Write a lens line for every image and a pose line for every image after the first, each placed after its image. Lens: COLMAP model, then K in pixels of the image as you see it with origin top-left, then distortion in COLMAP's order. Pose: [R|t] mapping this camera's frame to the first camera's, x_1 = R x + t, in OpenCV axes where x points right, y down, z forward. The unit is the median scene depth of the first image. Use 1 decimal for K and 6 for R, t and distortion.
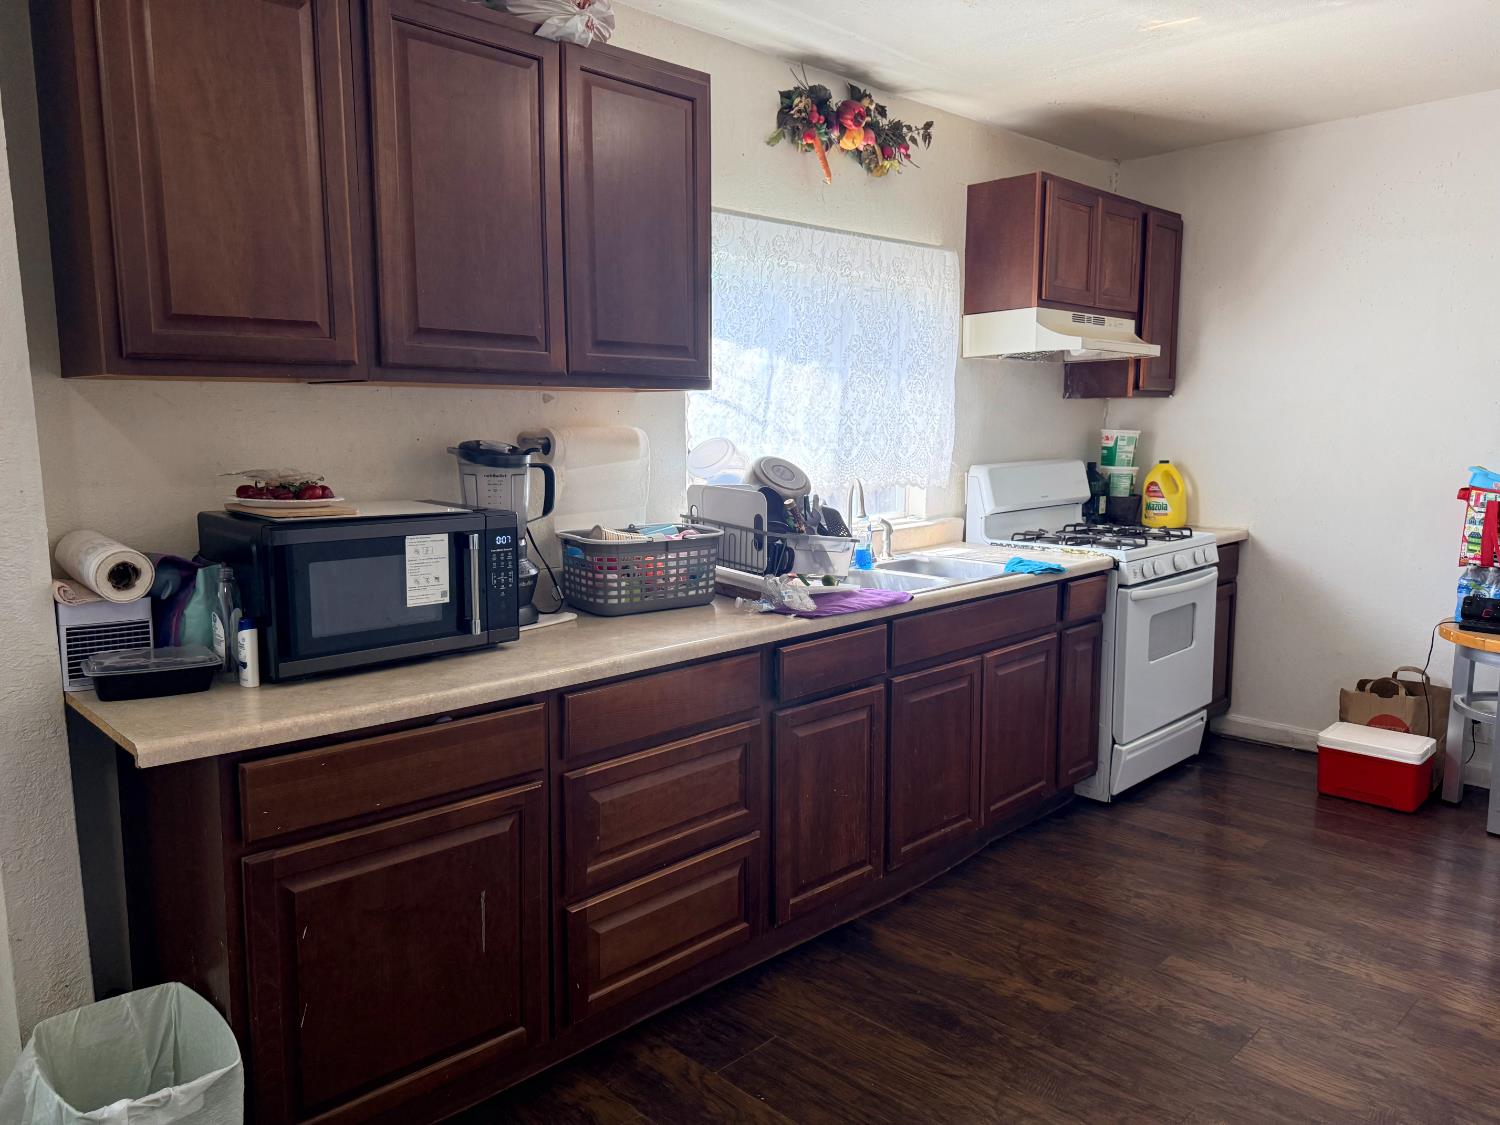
lens RADIAL K [[1068.9, 0, 753.3], [0, 1068.9, 568.5], [0, 0, 1]] dist [0.060335, -0.012485]
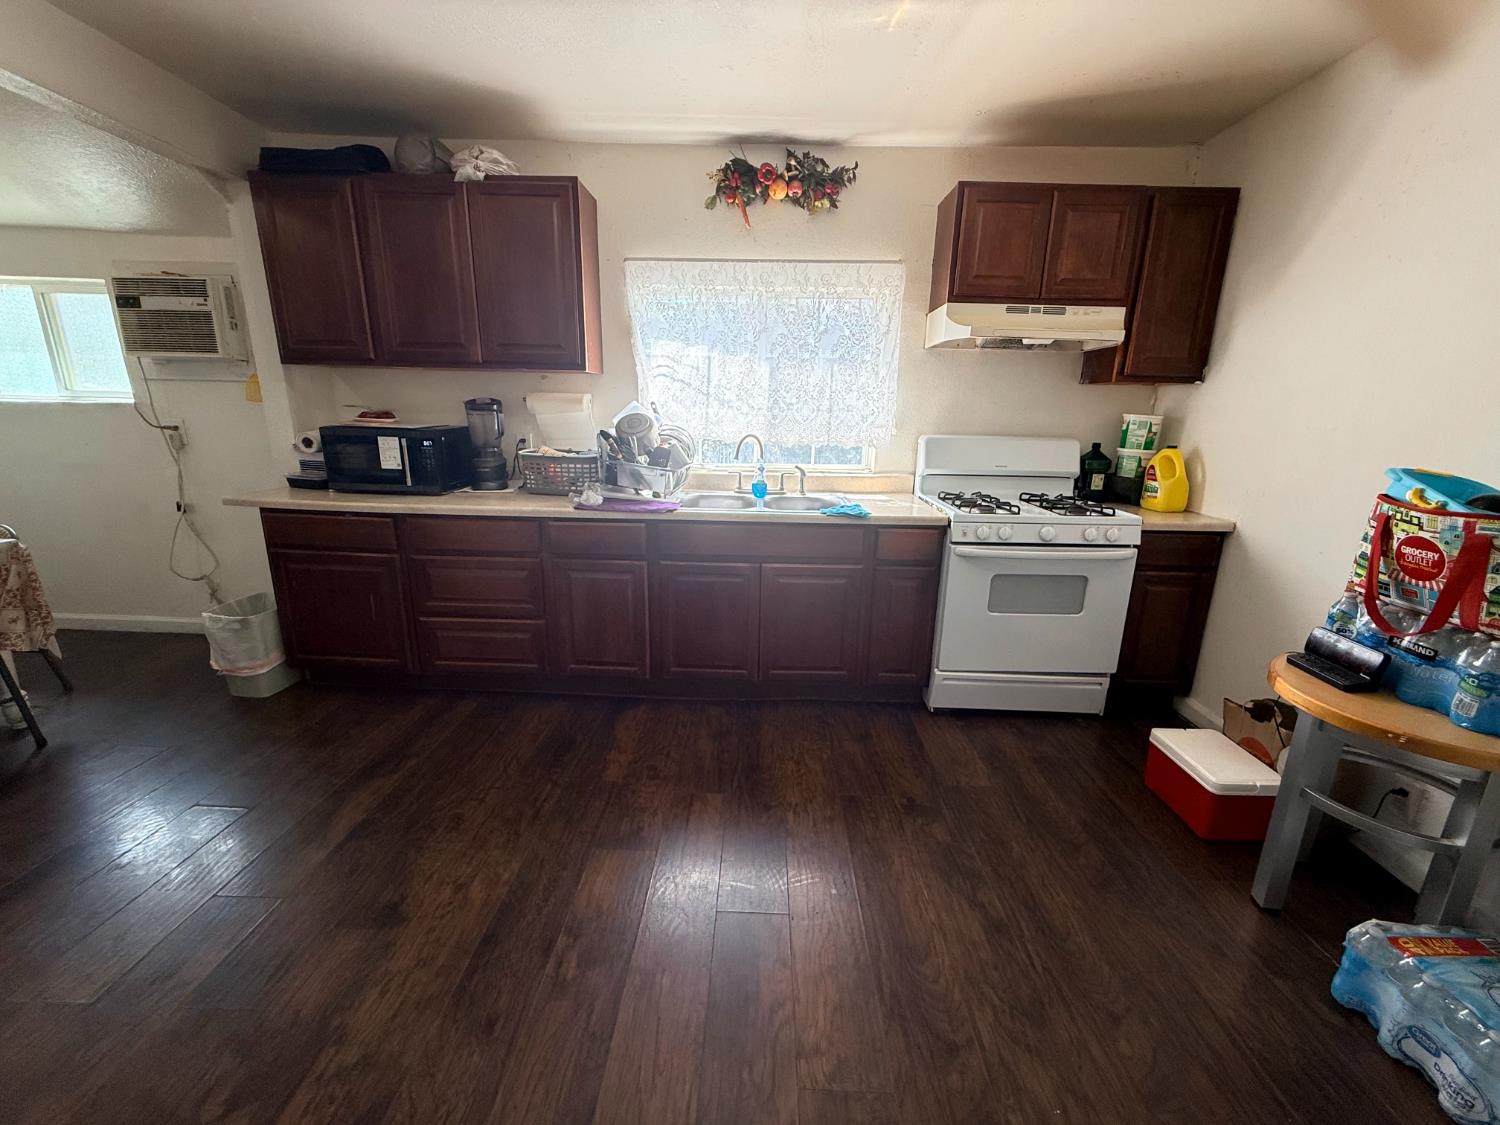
lens RADIAL K [[599.3, 0, 746.7], [0, 599.3, 564.3], [0, 0, 1]] dist [0.000546, -0.000127]
pose [[0.692100, 0.205115, -0.692044, 0.690275], [-0.124937, 0.978344, 0.165024, -0.043063], [0.710906, -0.027751, 0.702739, 0.397772]]
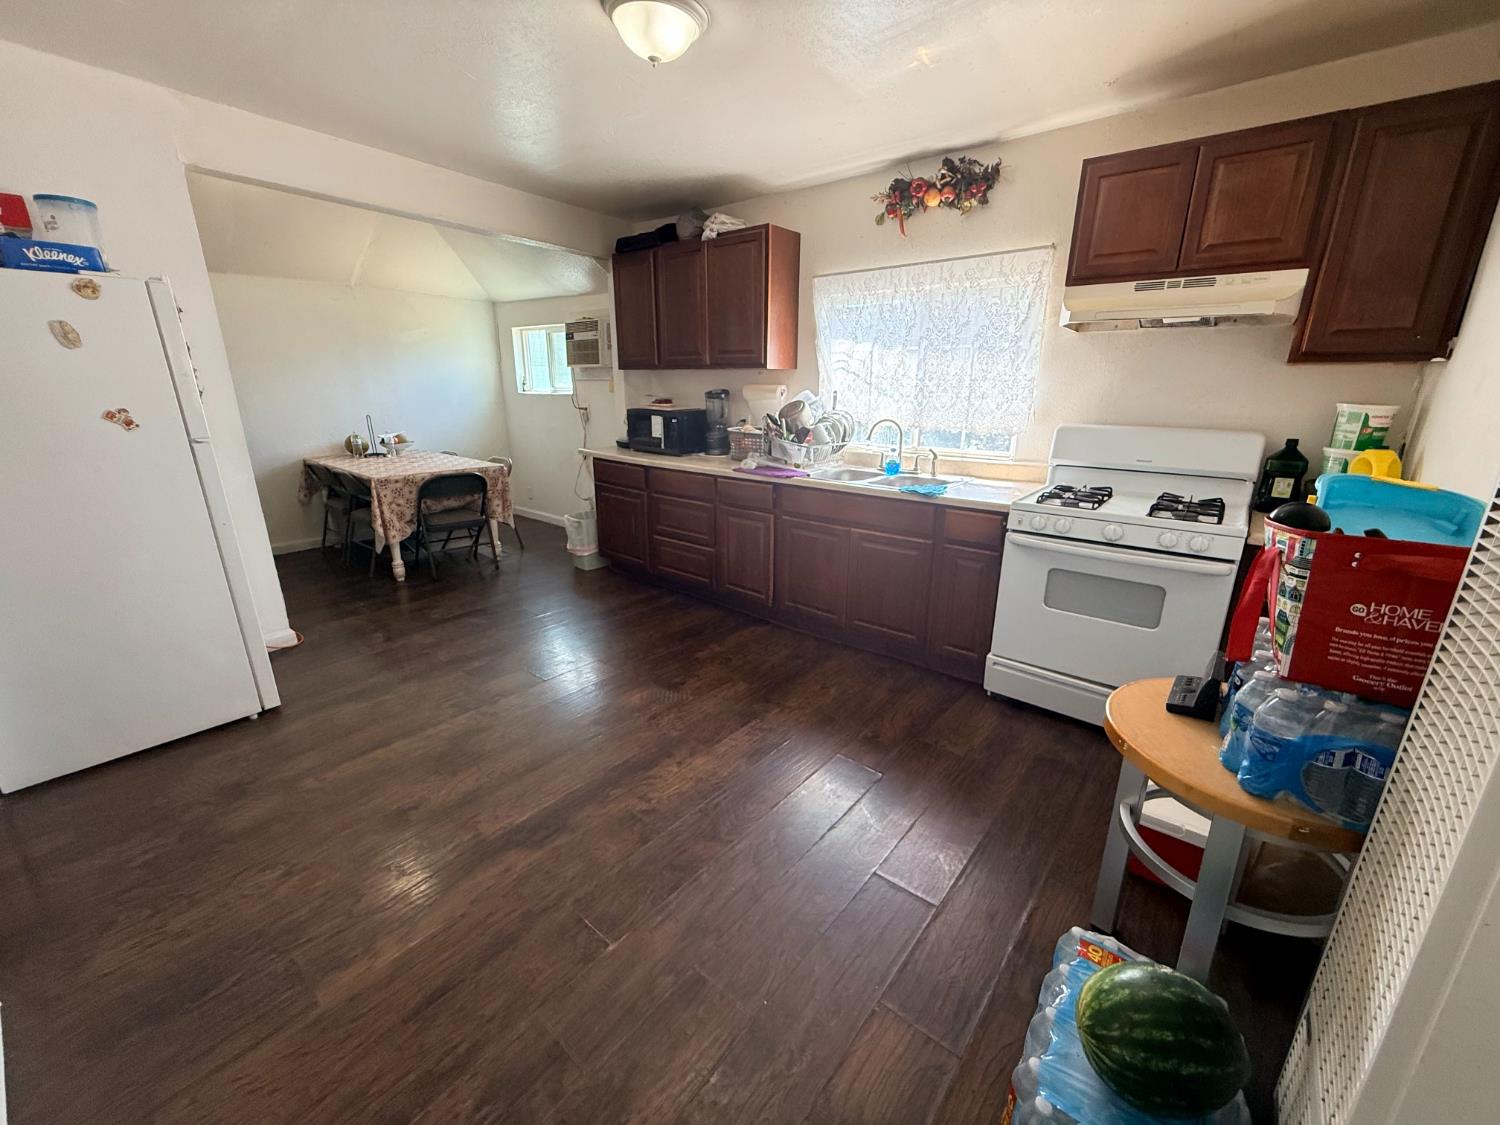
lens RADIAL K [[599.3, 0, 748.5], [0, 599.3, 563.9], [0, 0, 1]] dist [0.000546, -0.000127]
pose [[0.096062, 0.294014, -0.950962, 1.026291], [-0.146210, 0.949185, 0.278695, -0.096701], [0.984578, 0.112268, 0.134168, 0.666236]]
